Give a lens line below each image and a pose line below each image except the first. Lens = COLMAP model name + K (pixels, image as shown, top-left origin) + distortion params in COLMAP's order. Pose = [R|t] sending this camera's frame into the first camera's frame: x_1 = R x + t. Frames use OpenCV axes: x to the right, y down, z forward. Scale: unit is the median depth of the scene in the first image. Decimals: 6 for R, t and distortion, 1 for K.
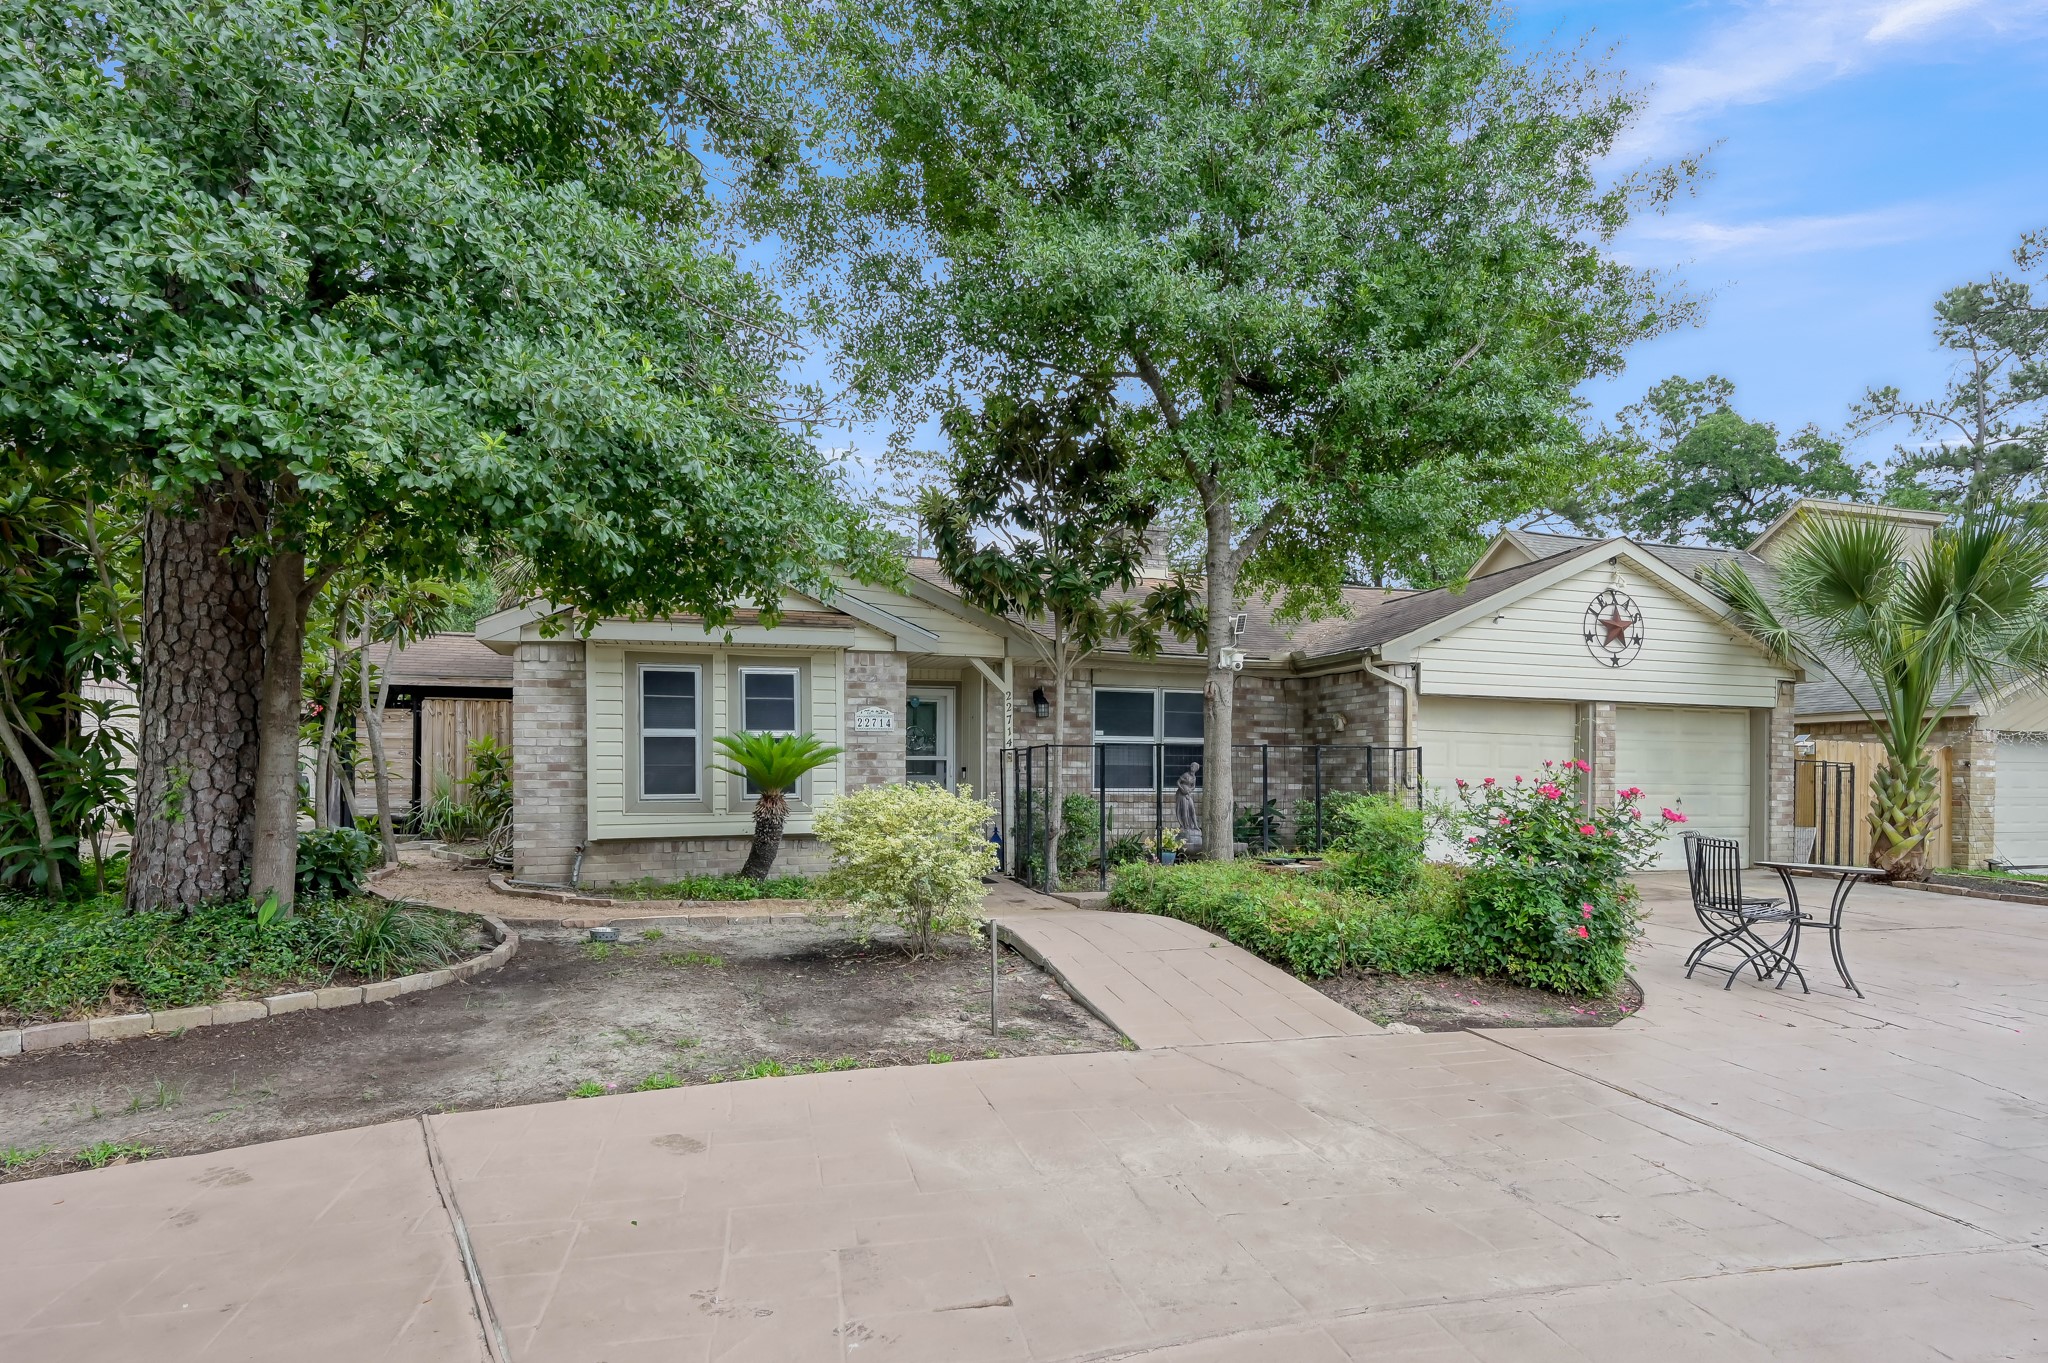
lens RADIAL K [[961.8, 0, 1008.2], [0, 961.8, 760.4], [0, 0, 1]] dist [-0.000656, 0.000263]
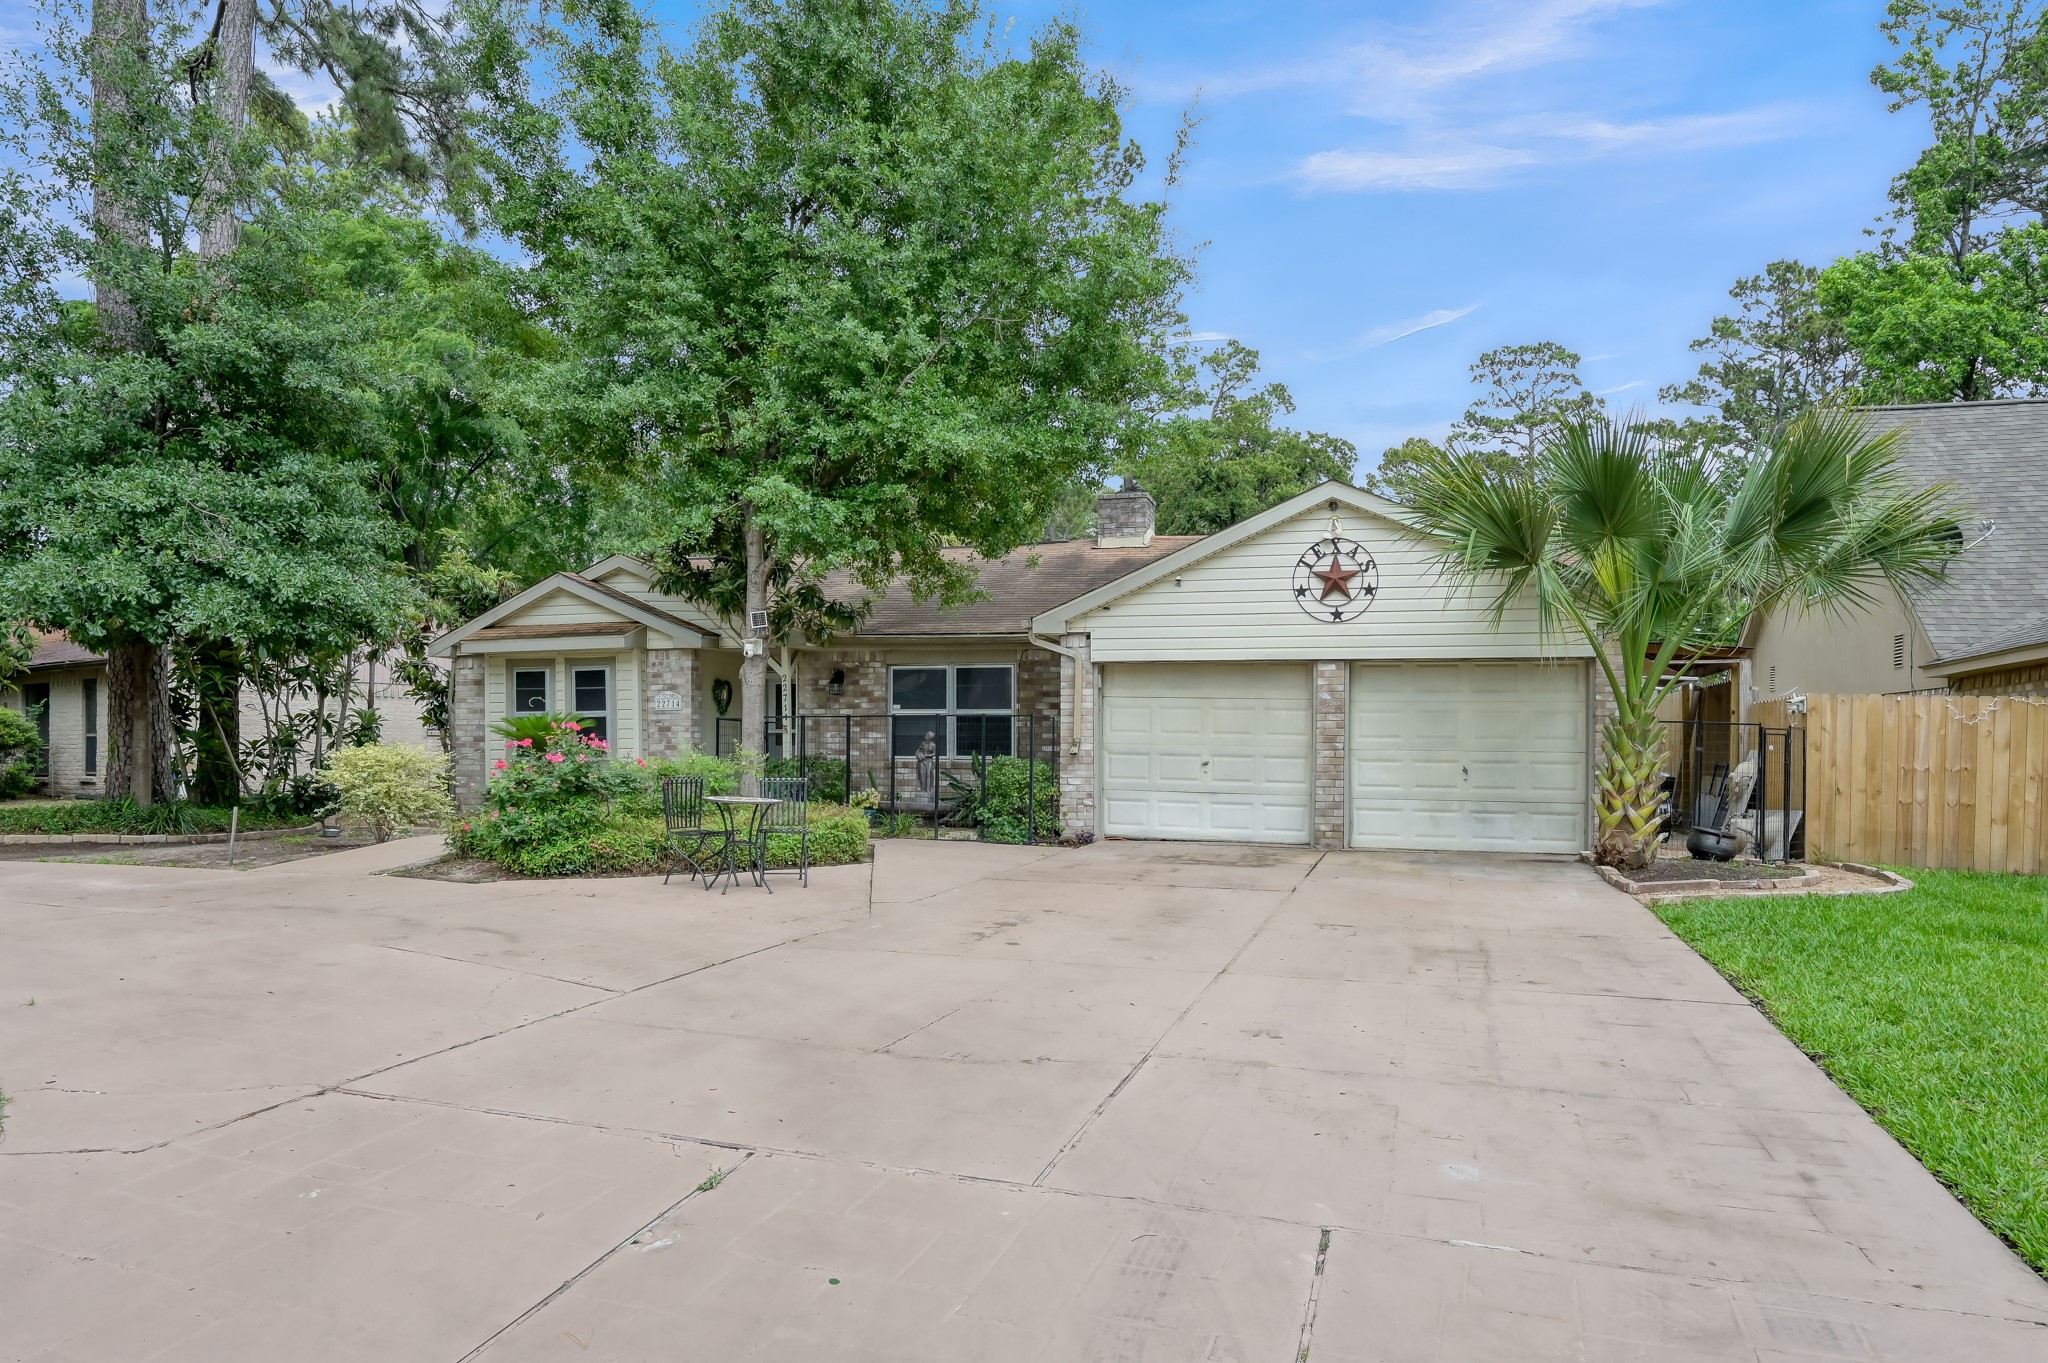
lens RADIAL K [[1173.0, 0, 1098.6], [0, 1173.0, 748.1], [0, 0, 1]] dist [0.000055, 0.000290]
pose [[0.869751, -0.004873, -0.493466, 1.070943], [0.006824, 0.999974, 0.002152, 0.020170], [0.493443, -0.005239, 0.869762, -0.089111]]
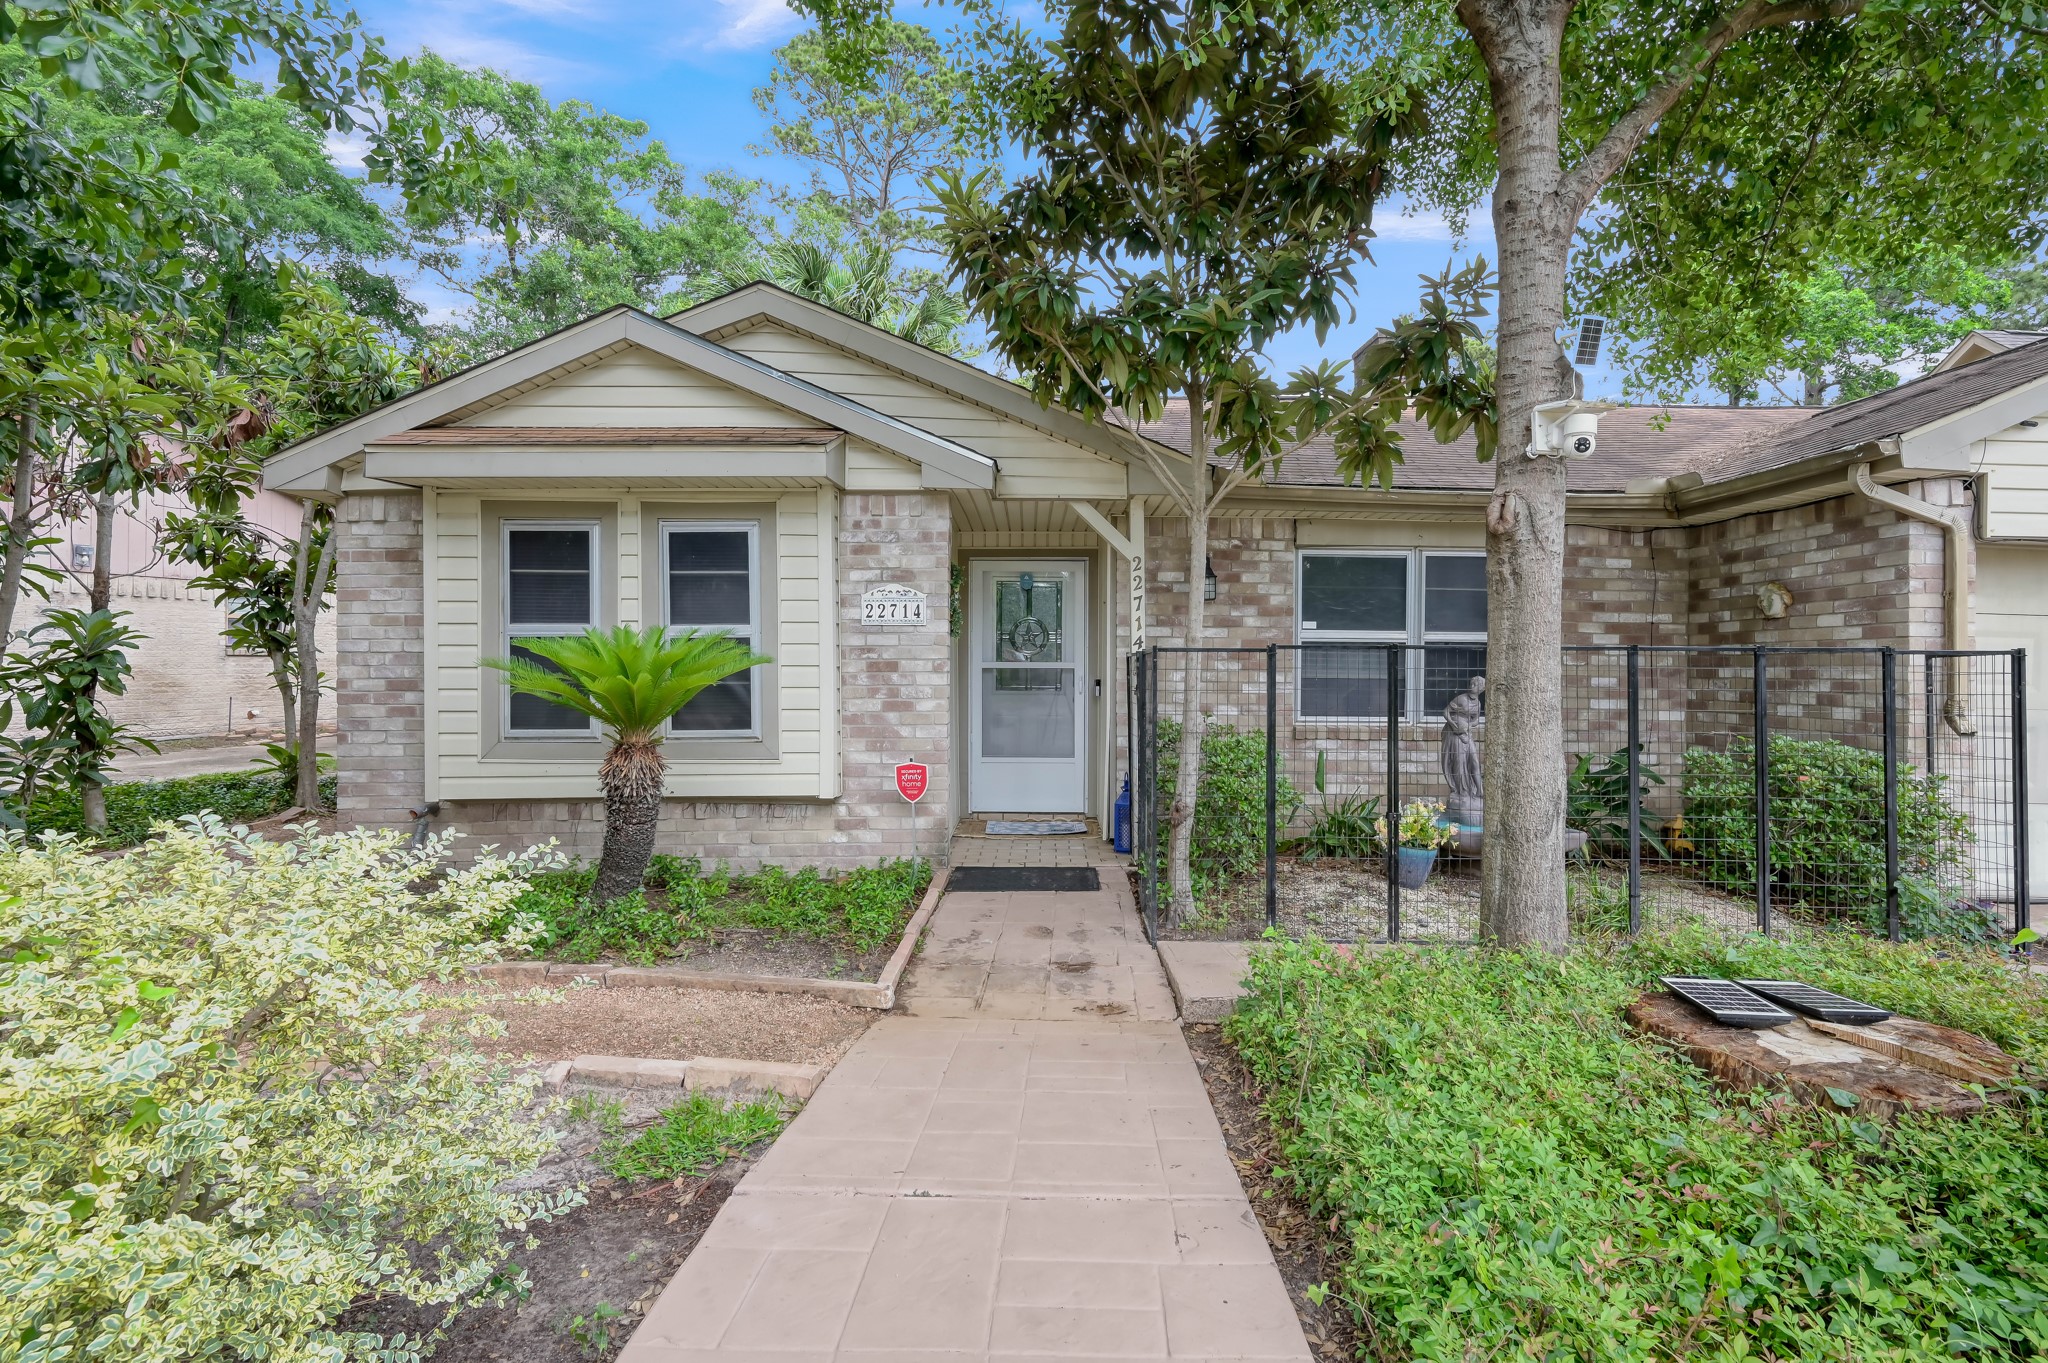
lens RADIAL K [[883.7, 0, 1068.7], [0, 883.7, 658.7], [0, 0, 1]] dist [-0.000238, -0.000209]
pose [[0.965954, 0.000533, -0.258714, 0.100899], [0.000406, 0.999994, 0.003574, -0.010526], [0.258715, -0.003557, 0.965947, 0.461178]]
